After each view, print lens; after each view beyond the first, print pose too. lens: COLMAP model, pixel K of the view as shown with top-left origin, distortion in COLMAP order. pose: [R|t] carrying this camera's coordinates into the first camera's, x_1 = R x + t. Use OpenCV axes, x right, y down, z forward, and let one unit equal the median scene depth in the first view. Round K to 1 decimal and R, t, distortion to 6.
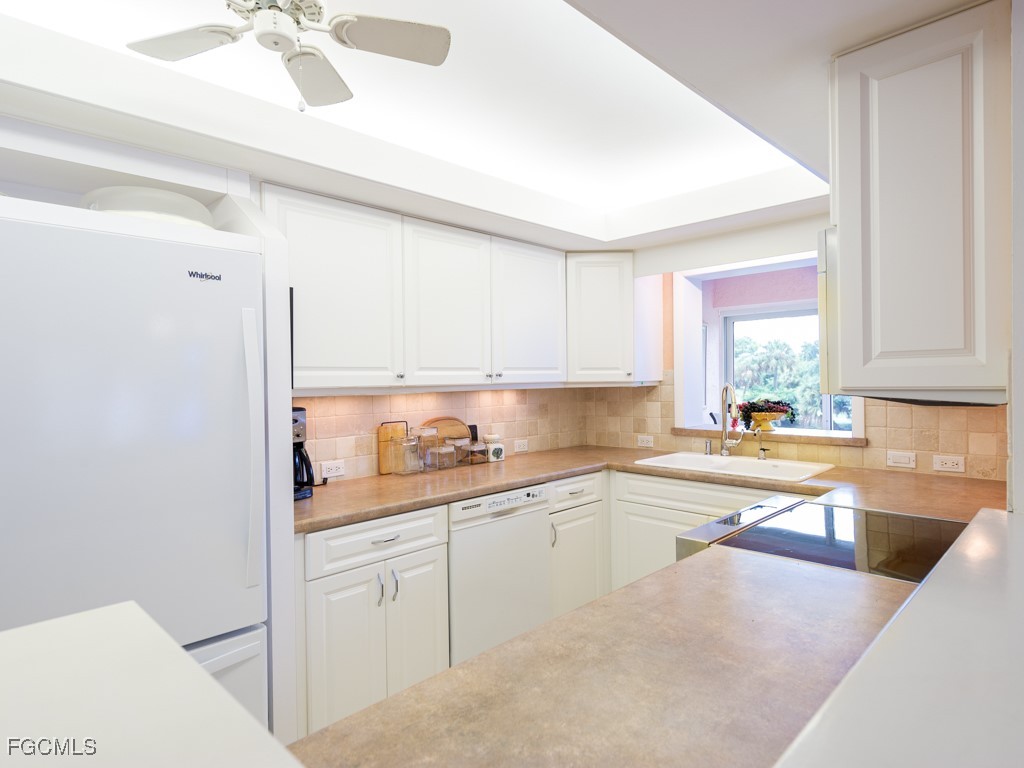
lens RADIAL K [[586.8, 0, 572.2], [0, 586.8, 351.8], [0, 0, 1]] dist [0.017177, 0.000080]
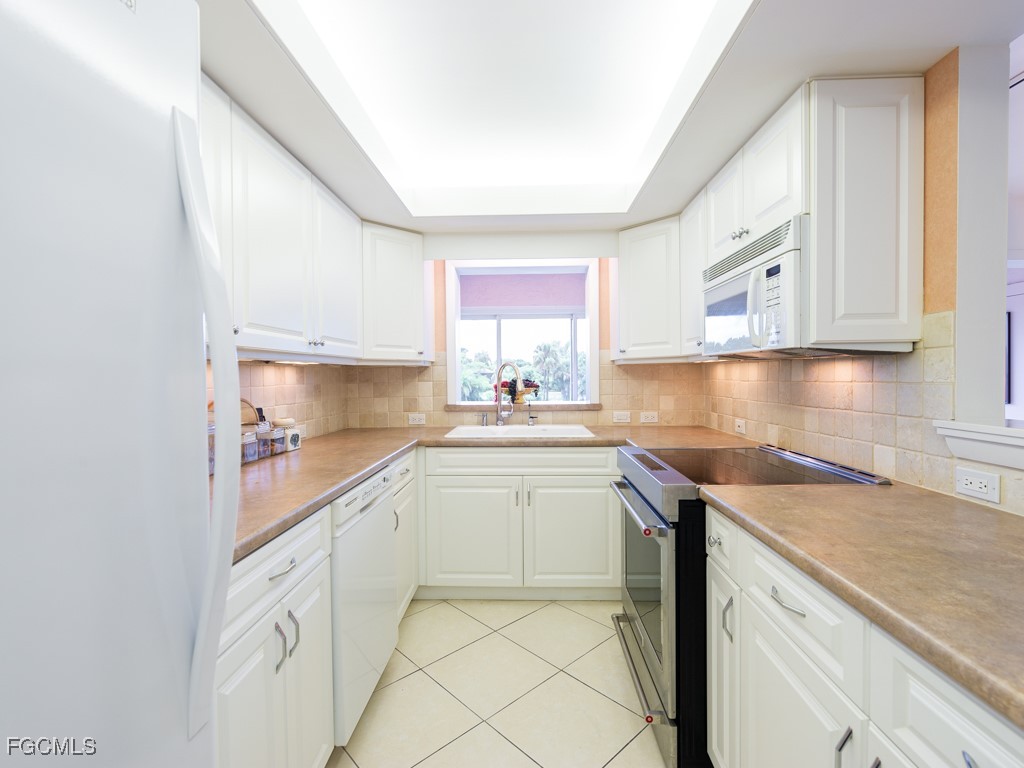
lens RADIAL K [[455.1, 0, 517.5], [0, 455.1, 369.4], [0, 0, 1]] dist [0.002208, -0.002855]
pose [[0.763064, 0.012463, 0.646203, -0.336560], [-0.024458, 0.999655, 0.009601, 0.064767], [-0.645860, -0.023131, 0.763106, 0.338903]]
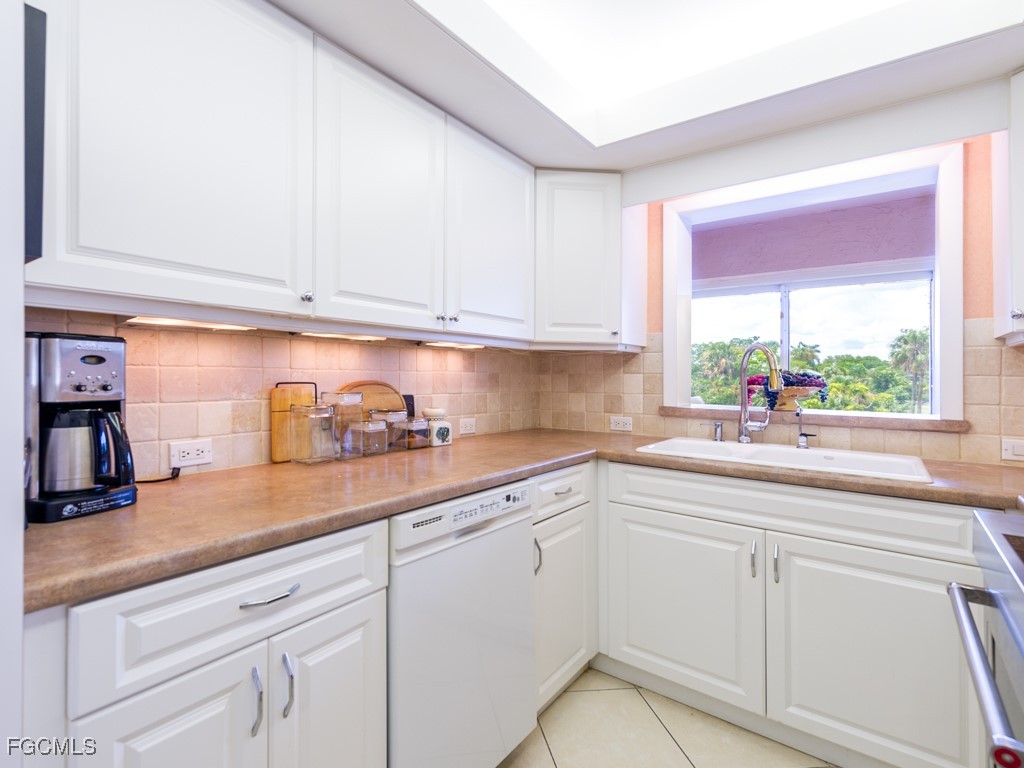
lens RADIAL K [[498.5, 0, 477.6], [0, 498.5, 364.9], [0, 0, 1]] dist [0.012727, -0.002917]
pose [[0.998882, 0.021417, 0.042138, -0.124301], [-0.022083, 0.999637, 0.015401, 0.085904], [-0.041793, -0.016315, 0.998993, 0.433235]]
